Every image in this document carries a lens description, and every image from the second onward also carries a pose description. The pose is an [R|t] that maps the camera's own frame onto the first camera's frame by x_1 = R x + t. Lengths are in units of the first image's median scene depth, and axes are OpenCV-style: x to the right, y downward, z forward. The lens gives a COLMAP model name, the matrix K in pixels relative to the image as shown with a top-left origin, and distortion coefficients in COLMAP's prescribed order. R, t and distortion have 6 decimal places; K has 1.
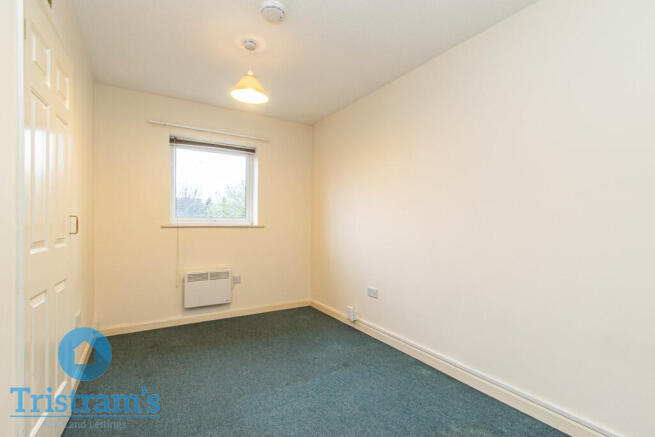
lens RADIAL K [[301.8, 0, 332.3], [0, 301.8, 223.9], [0, 0, 1]] dist [-0.003896, -0.001389]
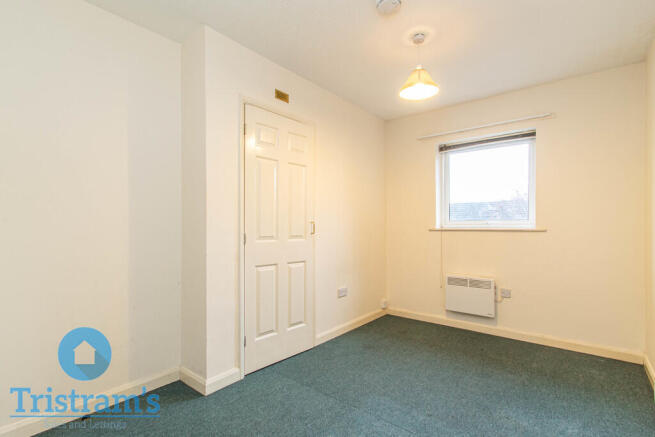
lens RADIAL K [[301.8, 0, 321.0], [0, 301.8, 224.3], [0, 0, 1]] dist [-0.003896, -0.001389]
pose [[0.329166, -0.017138, -0.944116, 0.330673], [0.005302, 0.999853, -0.016301, 0.004394], [0.944257, 0.000360, 0.329209, 0.256534]]
